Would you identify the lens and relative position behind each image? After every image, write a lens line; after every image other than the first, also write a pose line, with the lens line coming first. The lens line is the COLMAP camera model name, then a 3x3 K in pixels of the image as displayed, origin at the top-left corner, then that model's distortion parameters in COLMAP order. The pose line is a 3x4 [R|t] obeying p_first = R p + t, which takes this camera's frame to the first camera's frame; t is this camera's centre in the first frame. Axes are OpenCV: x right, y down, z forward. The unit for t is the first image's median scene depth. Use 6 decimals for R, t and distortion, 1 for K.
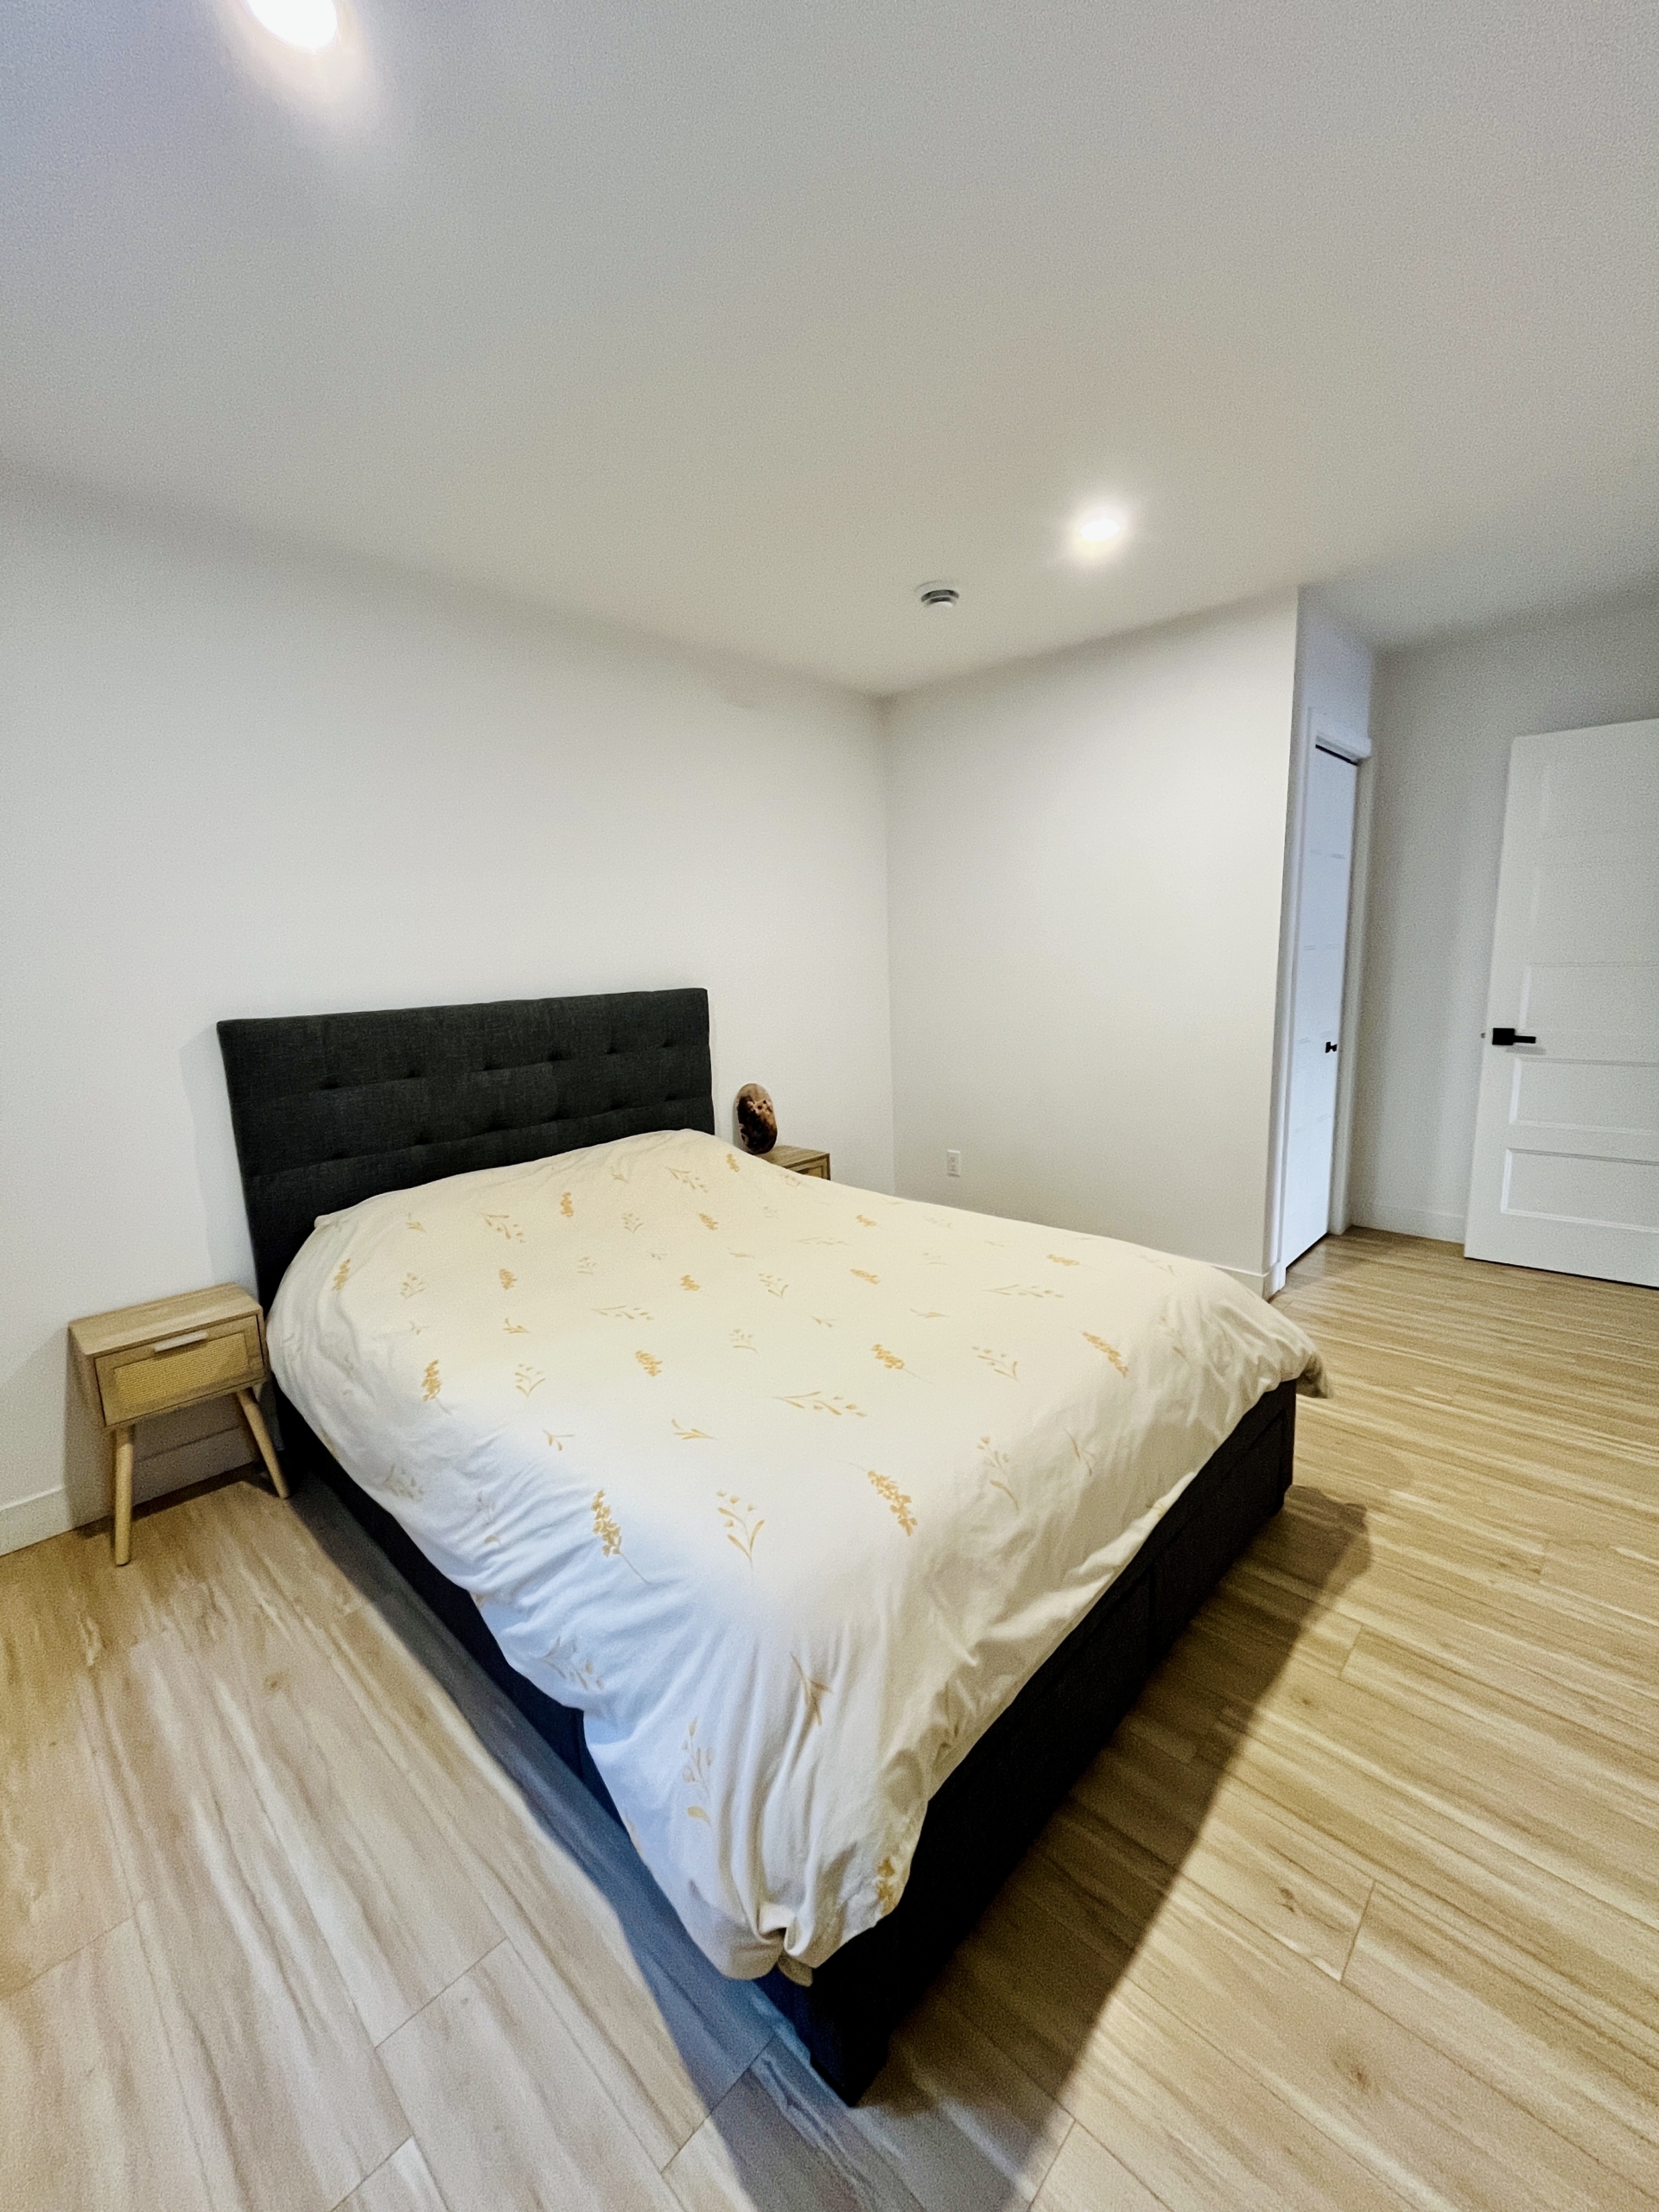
lens RADIAL K [[895.2, 0, 823.4], [0, 895.2, 1099.5], [0, 0, 1]] dist [-0.000354, -0.000008]
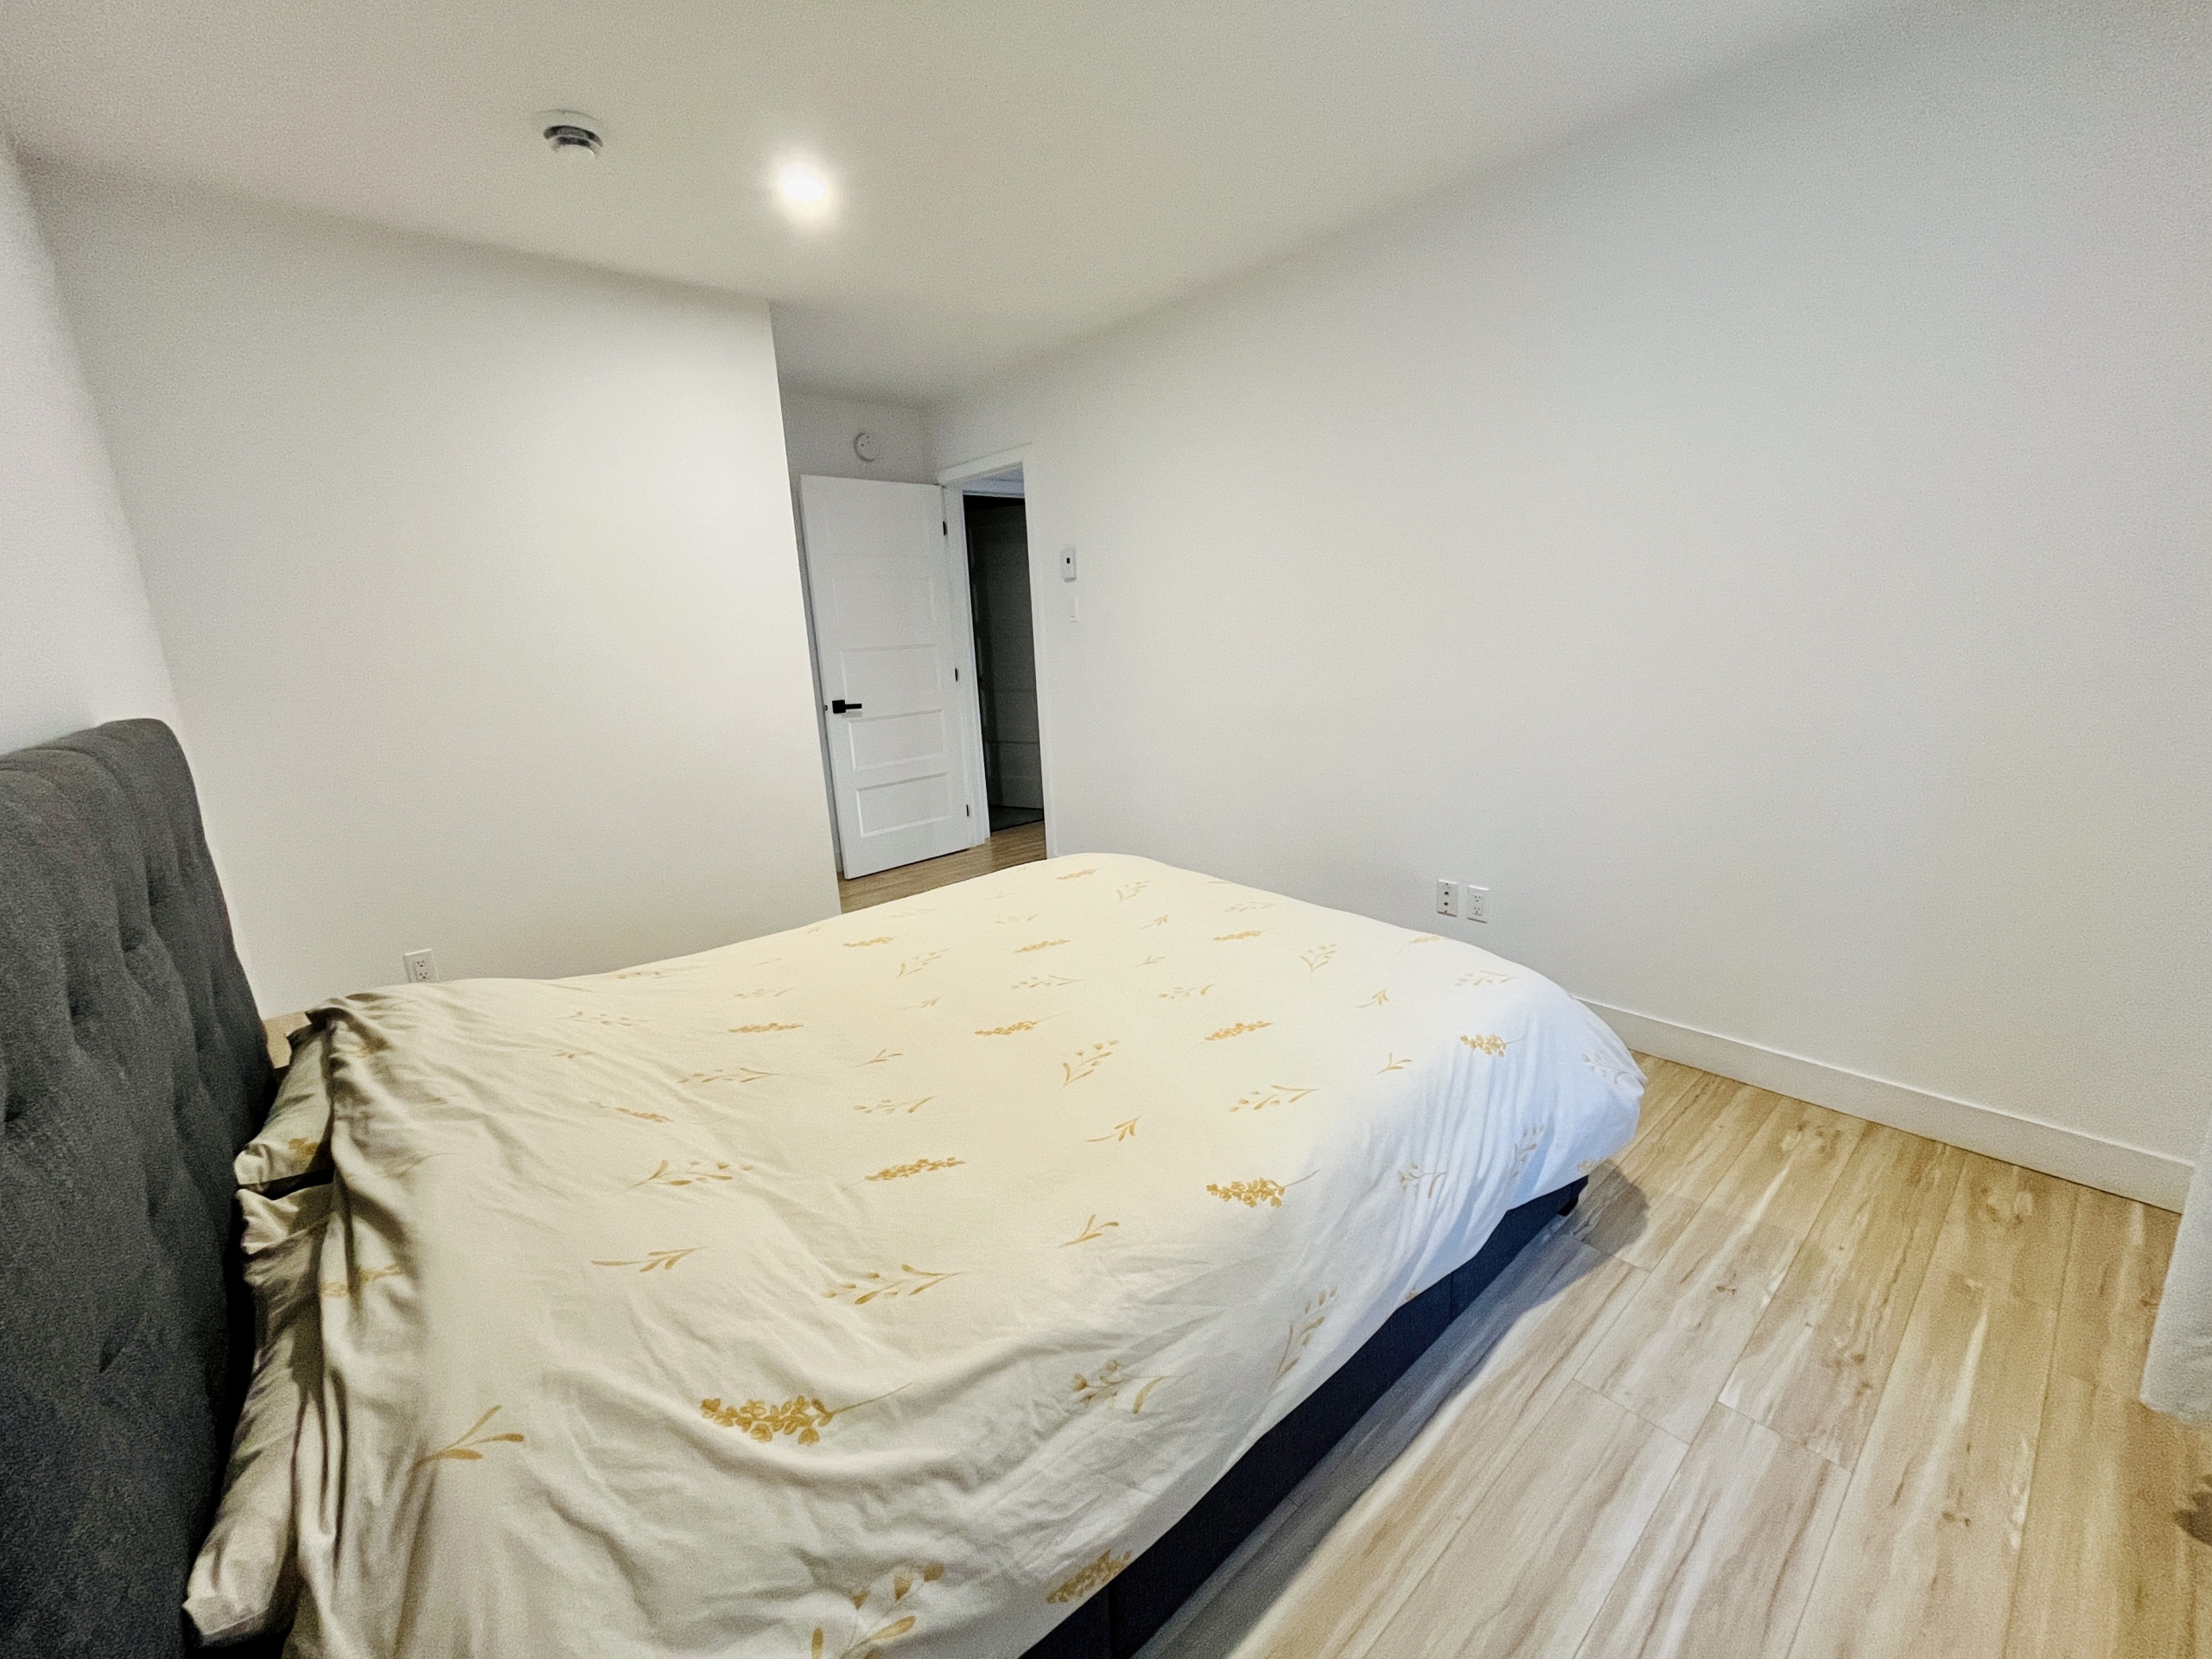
lens RADIAL K [[895.2, 0, 1105.3], [0, 895.2, 828.9], [0, 0, 1]] dist [-0.000354, -0.000008]
pose [[0.090896, -0.200038, 0.975563, -1.168172], [0.208898, 0.961653, 0.177722, -0.109480], [-0.973704, 0.187639, 0.129198, 1.062772]]
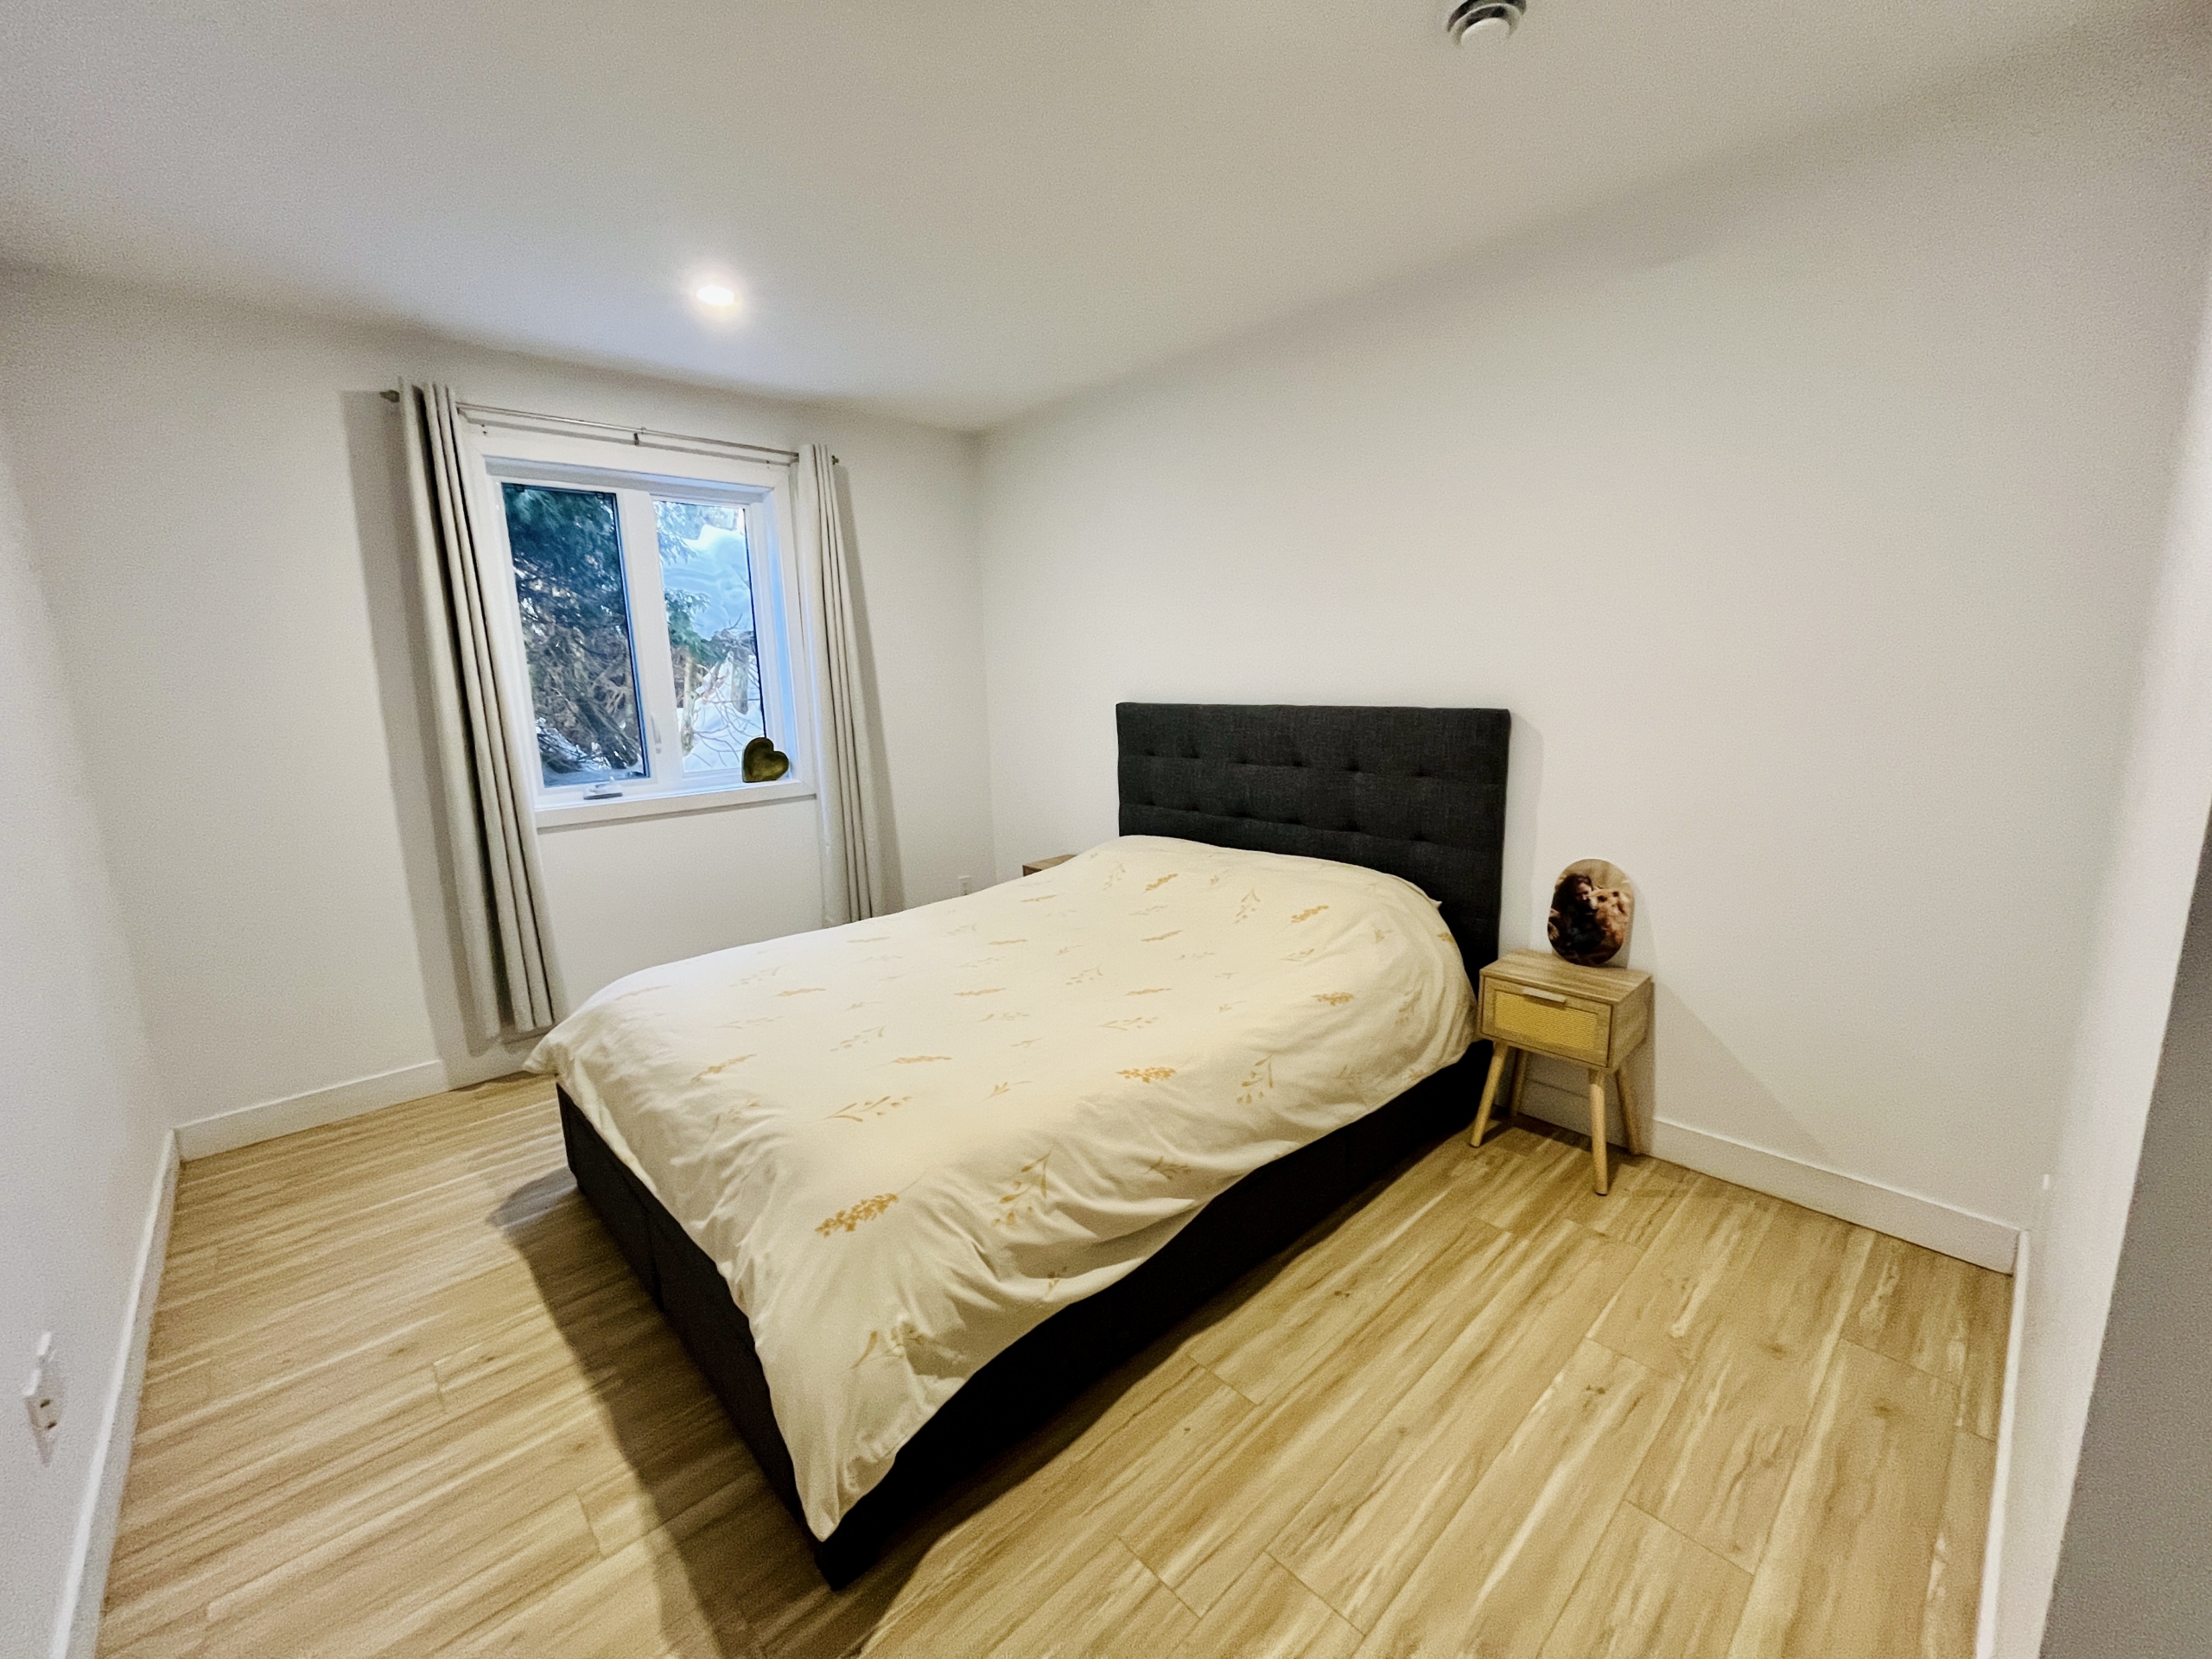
lens RADIAL K [[895.2, 0, 1106.8], [0, 895.2, 832.3], [0, 0, 1]] dist [-0.000354, -0.000008]
pose [[-0.052188, 0.217084, -0.974757, 1.369713], [-0.139944, 0.964866, 0.222374, -0.316291], [0.988783, 0.148016, -0.019975, 1.534113]]
